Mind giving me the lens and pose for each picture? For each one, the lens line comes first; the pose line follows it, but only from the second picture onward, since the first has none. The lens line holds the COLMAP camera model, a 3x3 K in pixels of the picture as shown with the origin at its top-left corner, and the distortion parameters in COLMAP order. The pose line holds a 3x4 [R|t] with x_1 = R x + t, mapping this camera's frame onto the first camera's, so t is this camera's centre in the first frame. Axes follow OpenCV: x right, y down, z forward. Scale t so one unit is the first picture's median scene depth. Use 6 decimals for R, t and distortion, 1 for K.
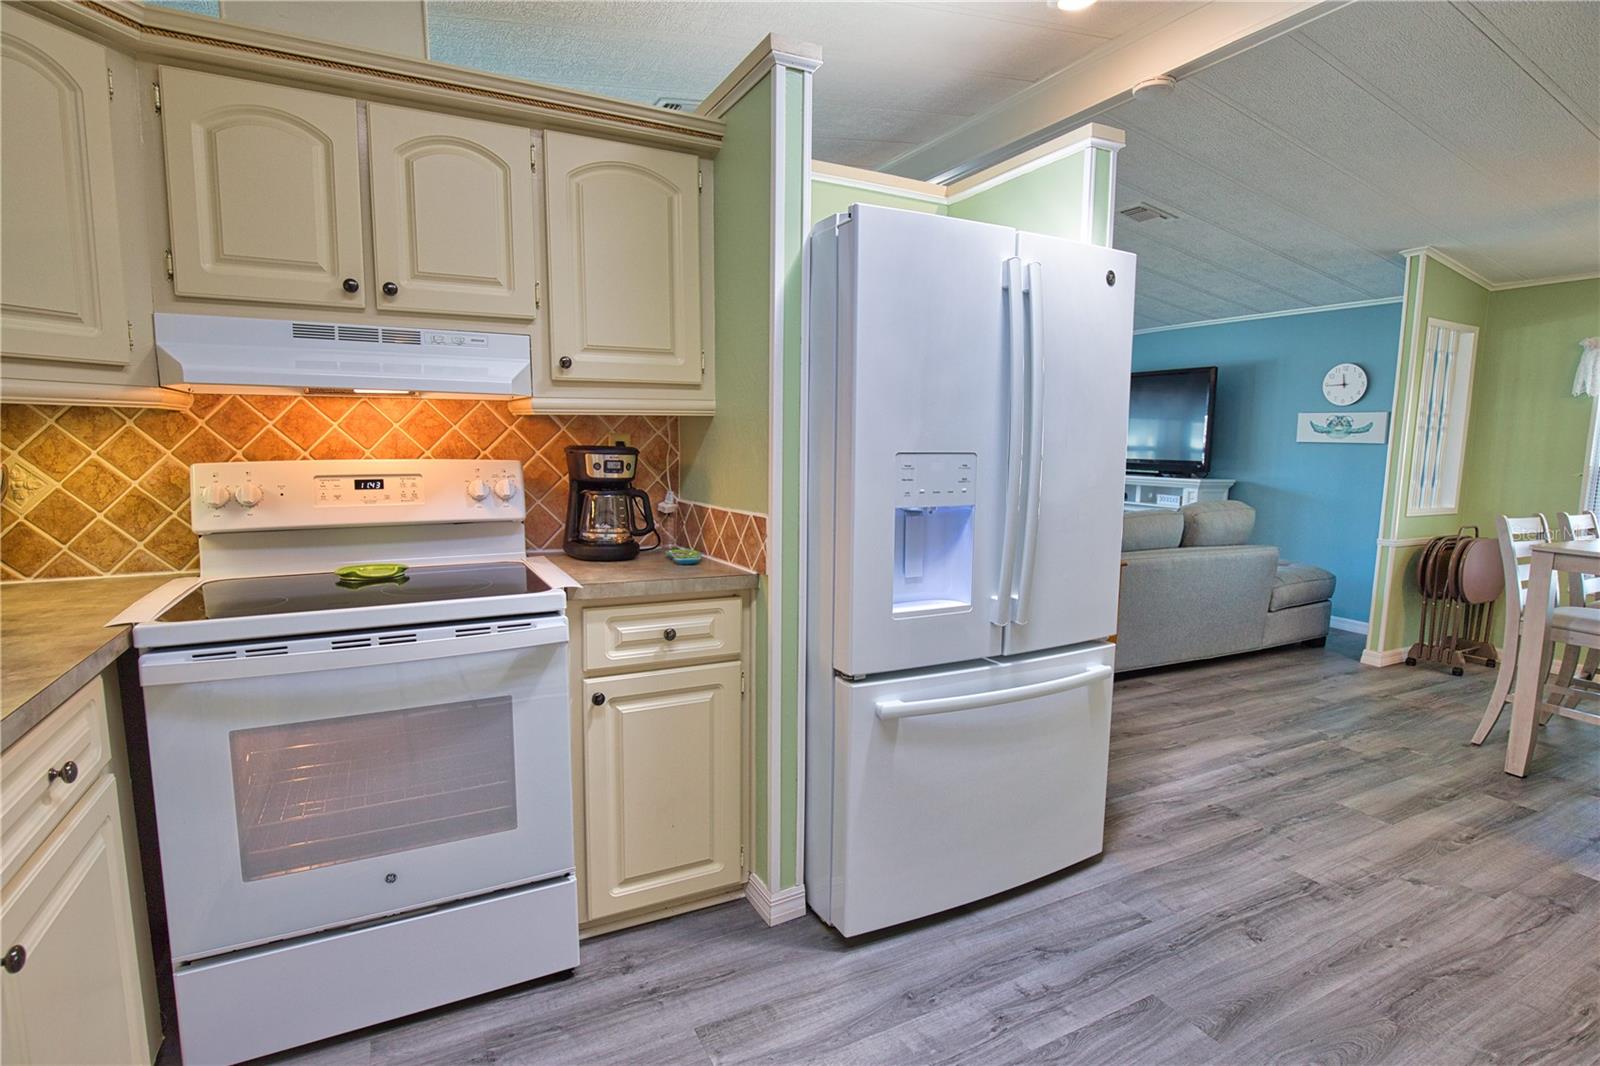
lens RADIAL K [[796.4, 0, 806.4], [0, 796.4, 536.3], [0, 0, 1]] dist [-0.028562, 0.006672]
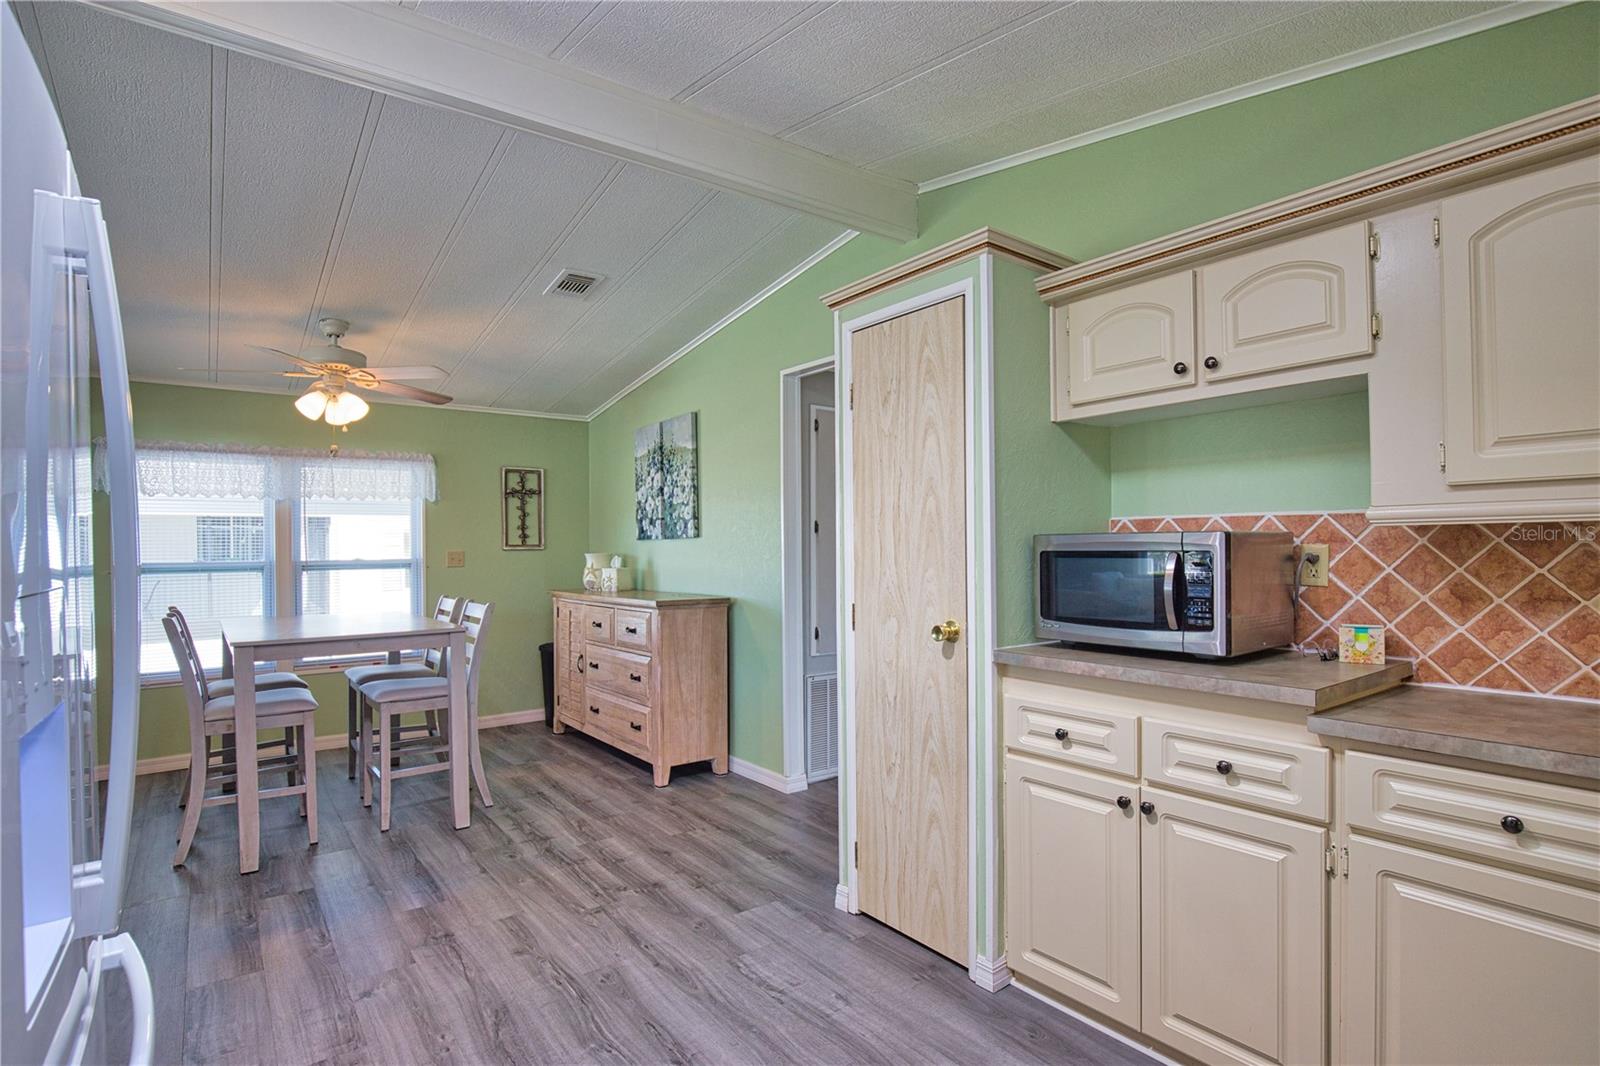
lens RADIAL K [[796.4, 0, 814.0], [0, 796.4, 543.2], [0, 0, 1]] dist [-0.028562, 0.006672]
pose [[-0.169194, -0.016899, 0.985438, -0.227166], [0.127505, 0.991075, 0.038888, -0.068404], [-0.977300, 0.132227, -0.165529, 0.473989]]
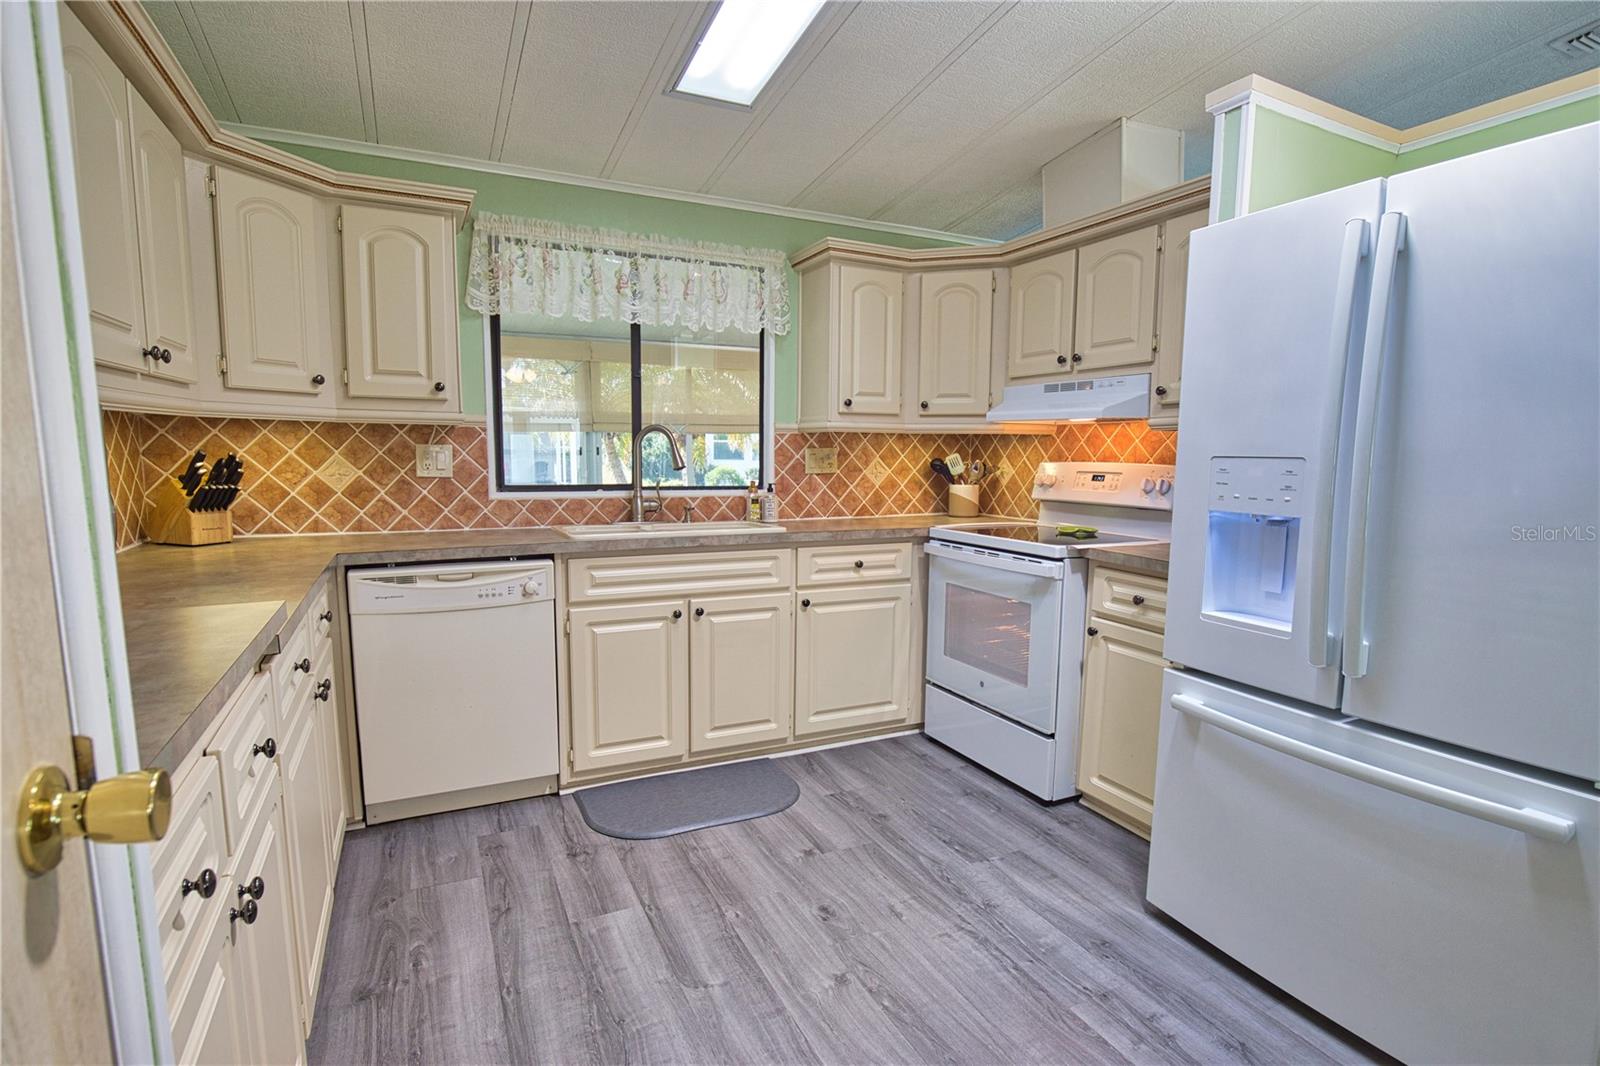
lens RADIAL K [[796.4, 0, 815.6], [0, 796.4, 540.0], [0, 0, 1]] dist [-0.028562, 0.006672]
pose [[-0.024759, 0.101766, -0.994500, 0.806246], [-0.132831, 0.985650, 0.104168, -0.025793], [0.990829, 0.134680, -0.010886, 0.362124]]
